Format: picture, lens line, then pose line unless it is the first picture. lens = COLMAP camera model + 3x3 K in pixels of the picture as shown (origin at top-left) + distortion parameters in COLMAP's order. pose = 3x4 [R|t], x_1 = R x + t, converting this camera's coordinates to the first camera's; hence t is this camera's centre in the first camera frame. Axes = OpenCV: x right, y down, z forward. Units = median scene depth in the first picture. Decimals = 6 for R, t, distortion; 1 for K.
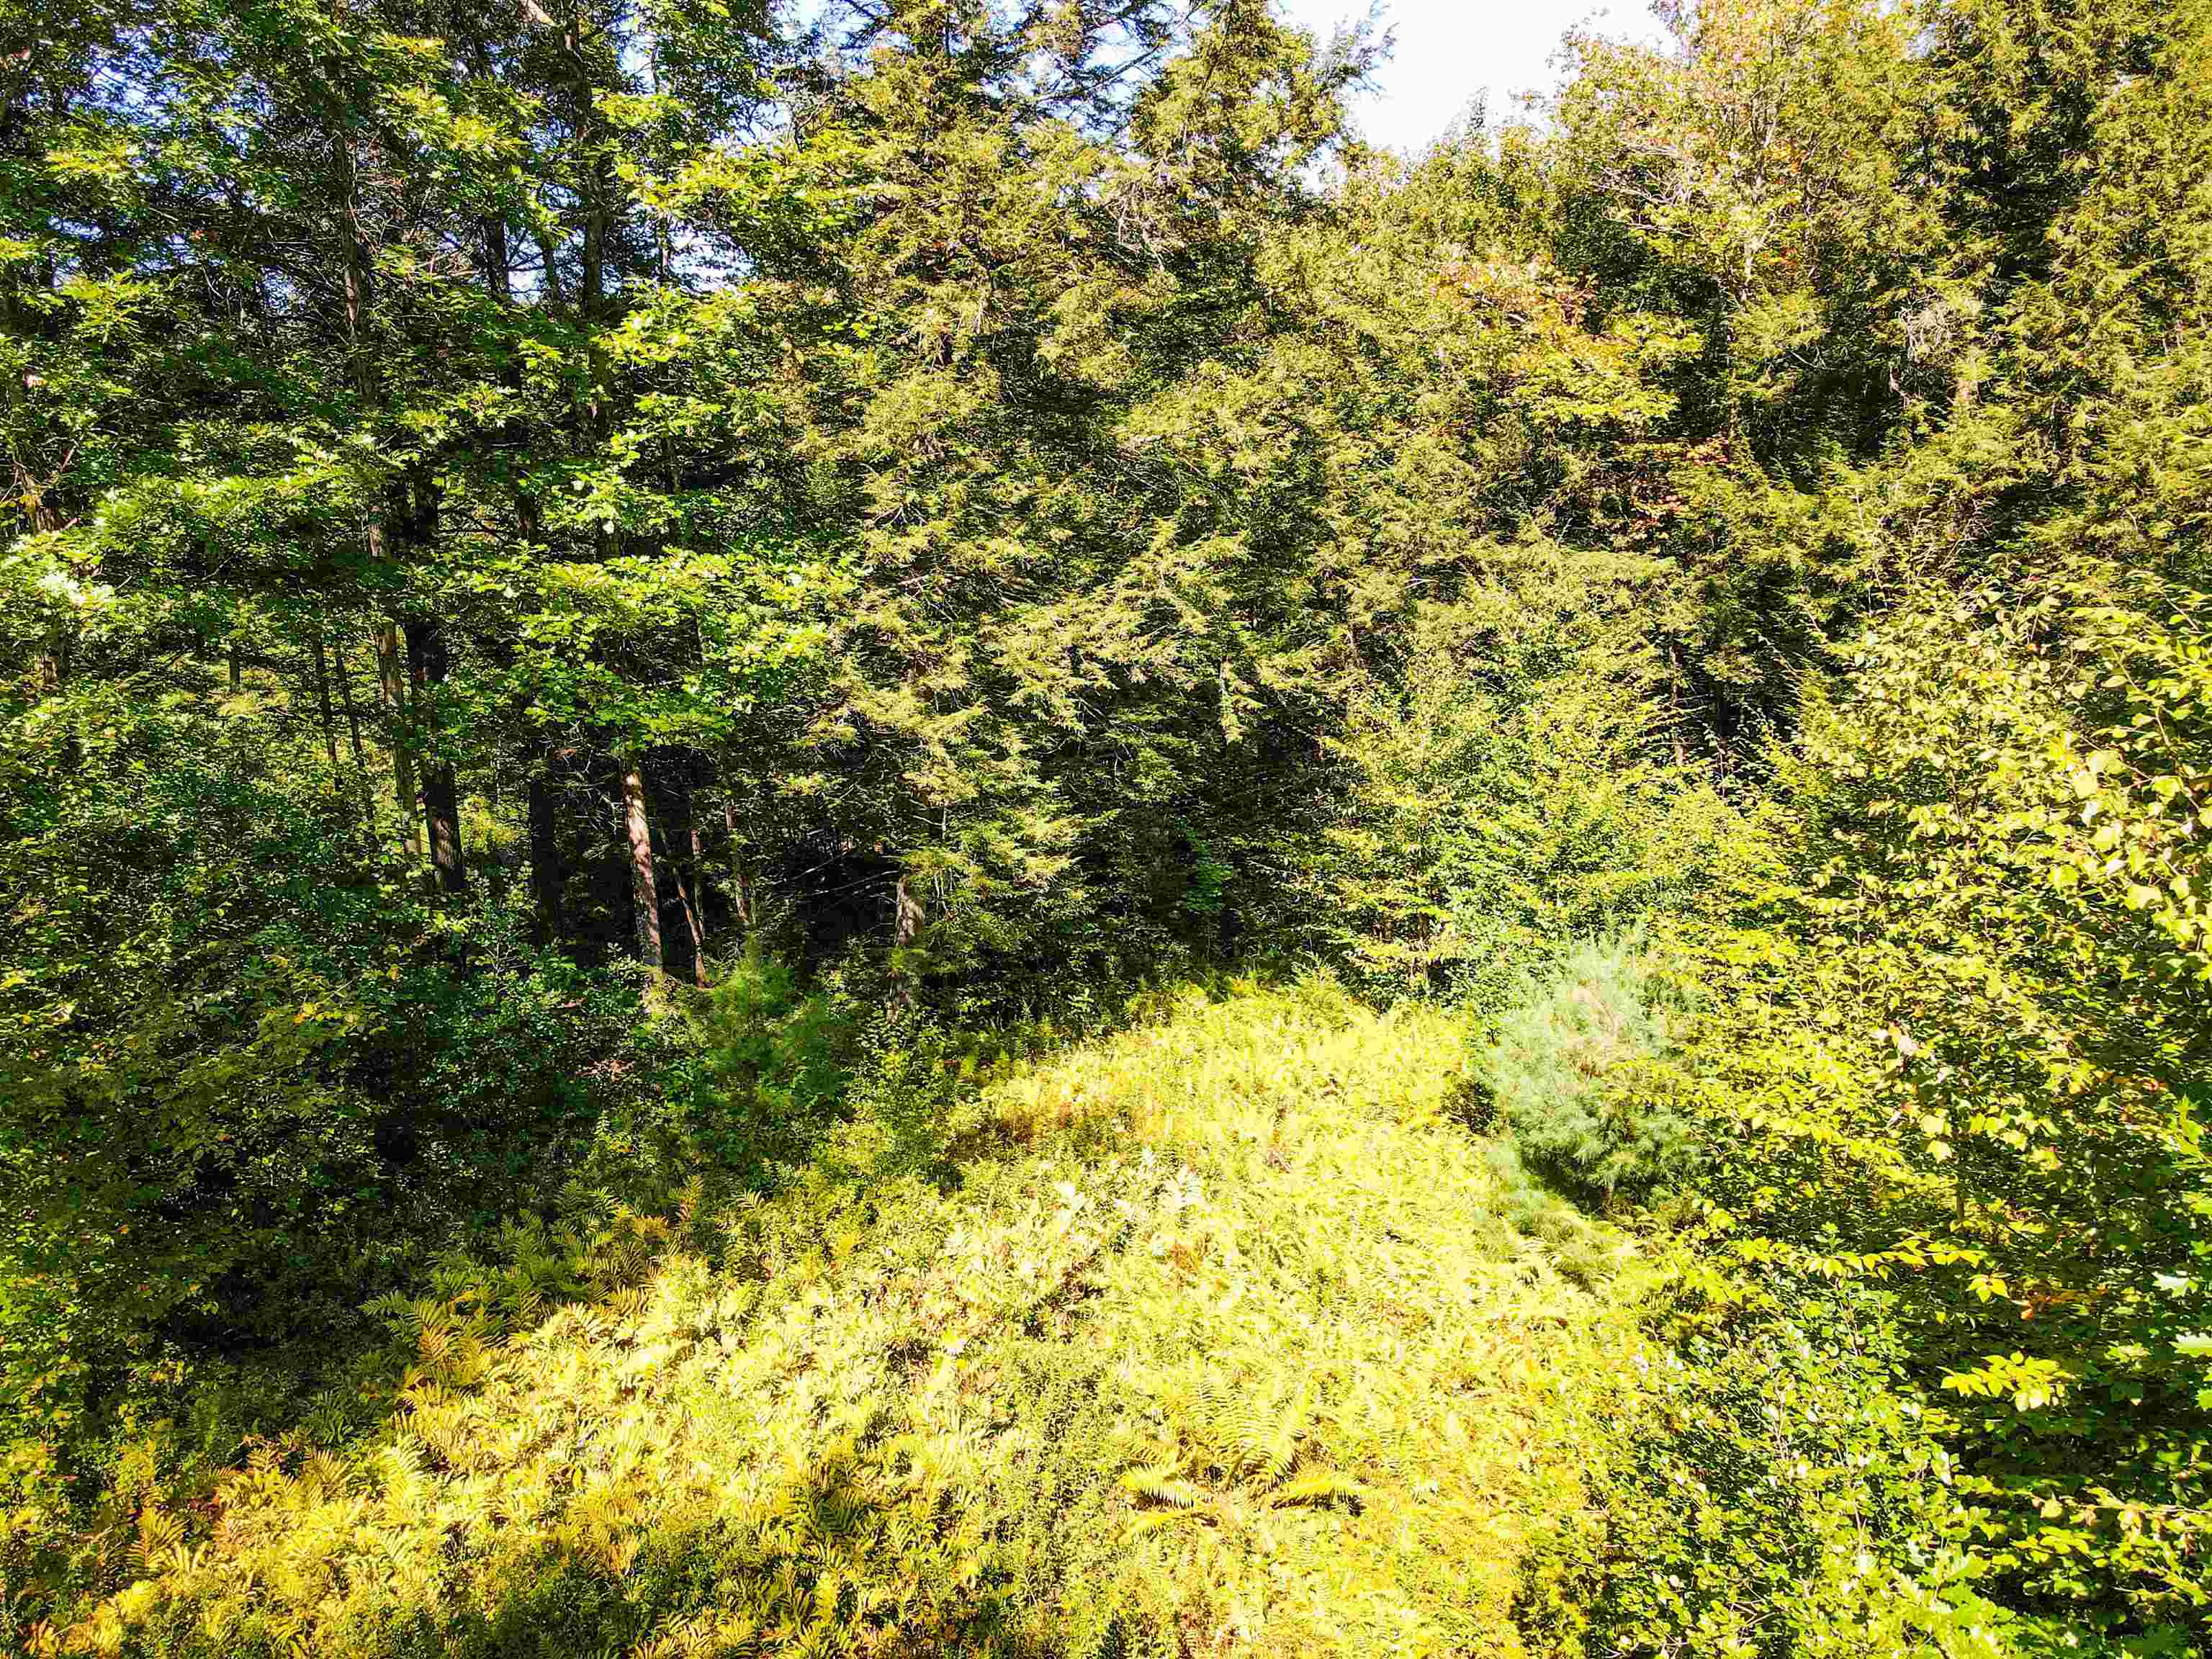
lens RADIAL K [[1626.7, 0, 1100.9], [0, 1626.7, 840.4], [0, 0, 1]] dist [0.000378, 0.034299]
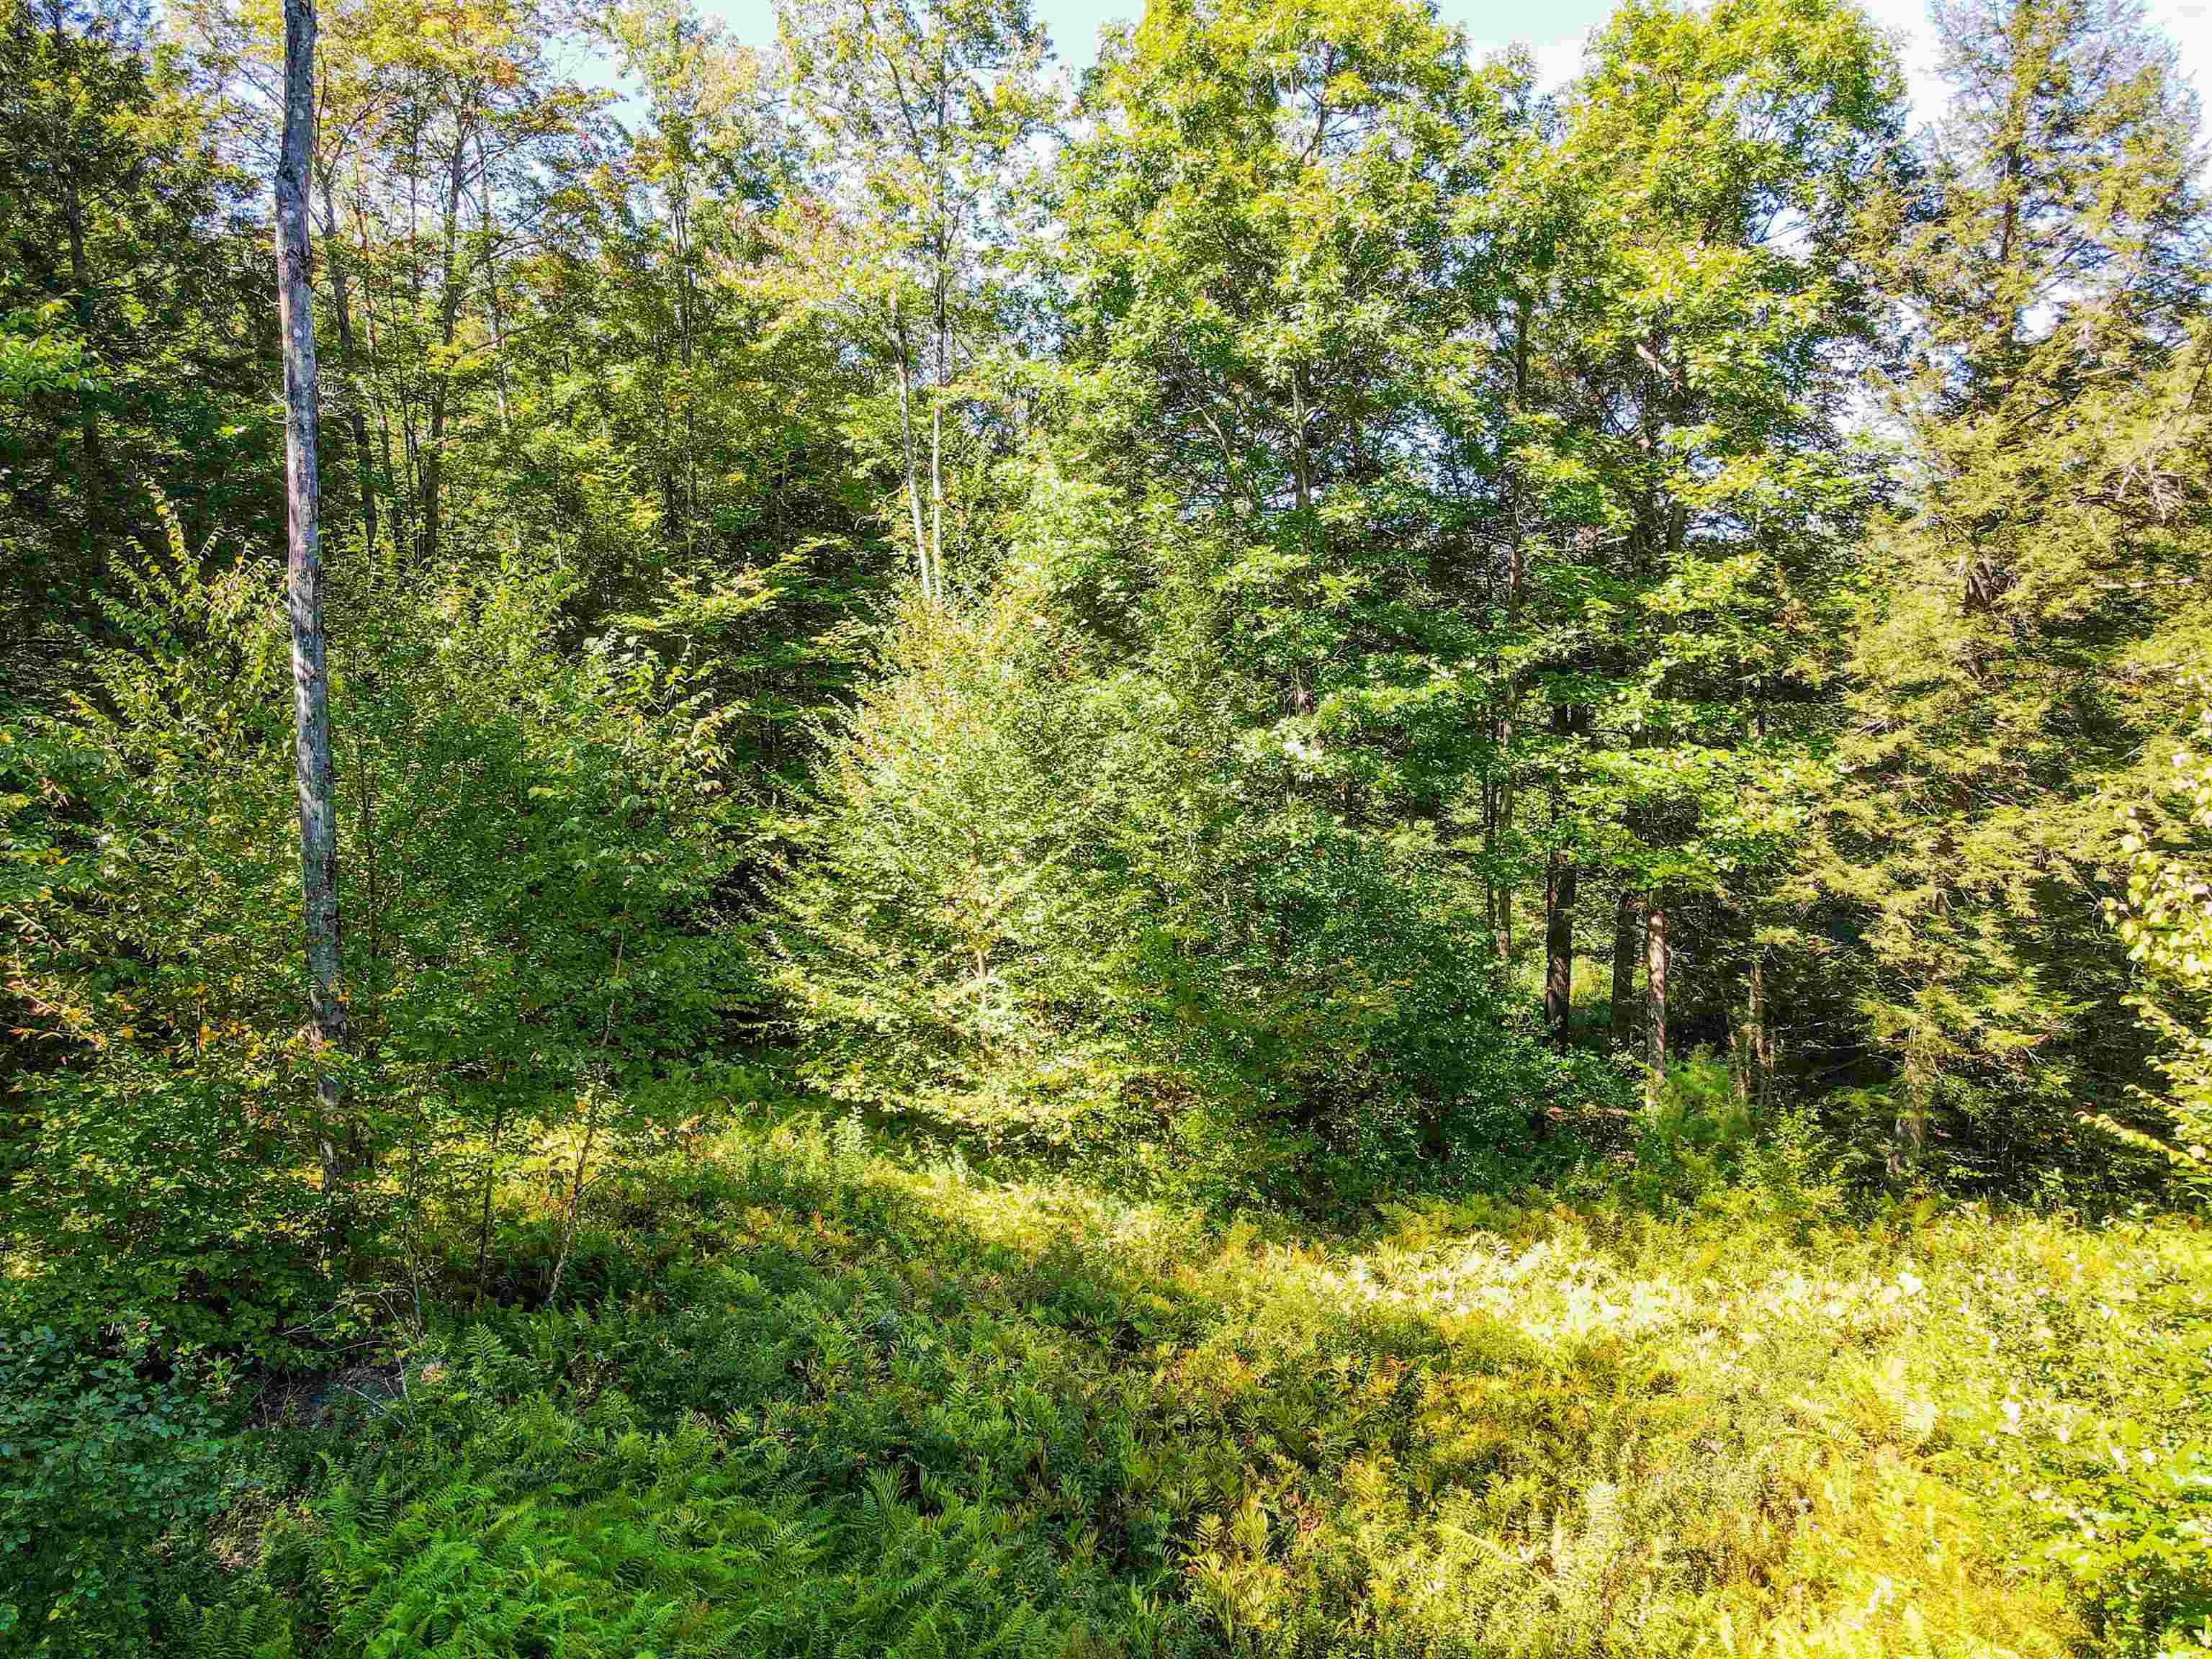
lens RADIAL K [[1626.7, 0, 1100.9], [0, 1626.7, 840.4], [0, 0, 1]] dist [0.000378, 0.034299]
pose [[0.736988, 0.078339, -0.671351, 0.294905], [-0.164995, 0.984064, -0.066297, 0.069098], [0.655458, 0.159630, 0.738168, -0.301990]]
